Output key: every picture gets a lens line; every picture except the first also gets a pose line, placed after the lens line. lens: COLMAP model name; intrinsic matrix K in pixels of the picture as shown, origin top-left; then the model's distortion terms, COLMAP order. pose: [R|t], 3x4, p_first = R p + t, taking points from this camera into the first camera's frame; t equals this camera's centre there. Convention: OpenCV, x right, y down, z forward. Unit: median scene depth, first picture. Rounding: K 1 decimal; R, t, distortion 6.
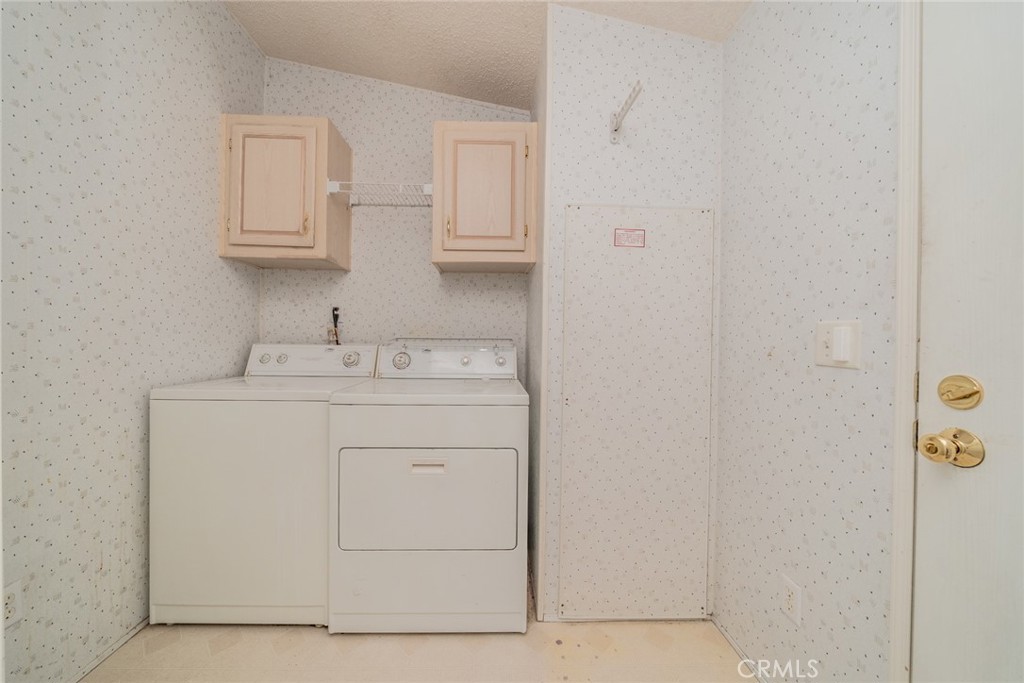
lens RADIAL K [[358.6, 0, 501.2], [0, 358.6, 343.1], [0, 0, 1]] dist [-0.010159, -0.000058]
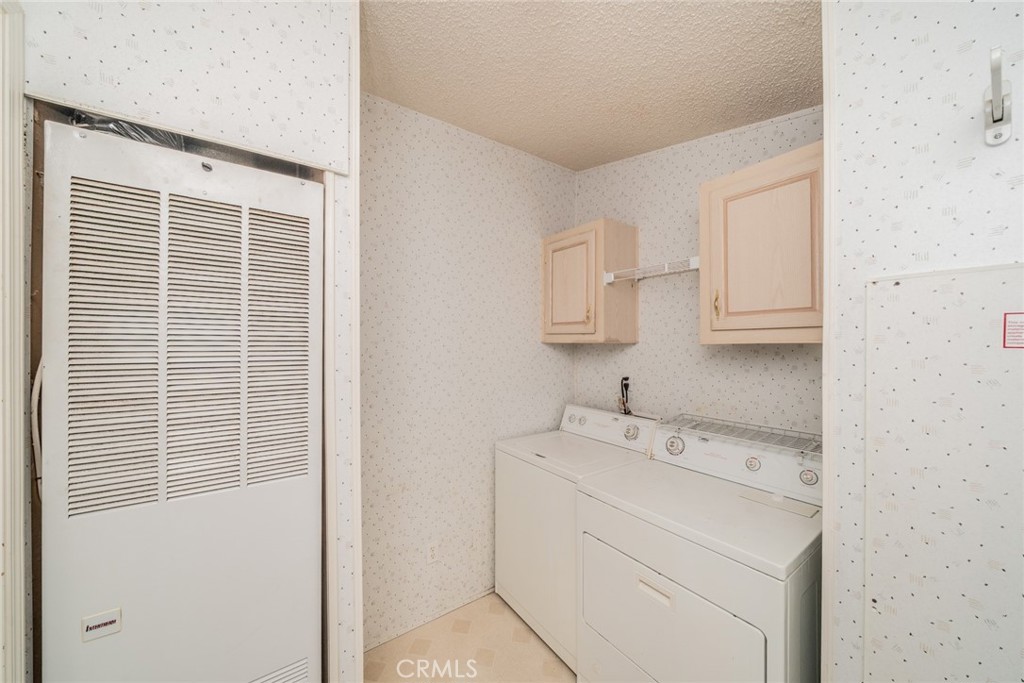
lens RADIAL K [[358.6, 0, 501.2], [0, 358.6, 343.1], [0, 0, 1]] dist [-0.010159, -0.000058]
pose [[0.549629, -0.014270, -0.835287, 0.261941], [-0.003304, 0.999809, -0.019254, -0.203554], [0.835403, 0.013342, 0.549477, 0.106507]]
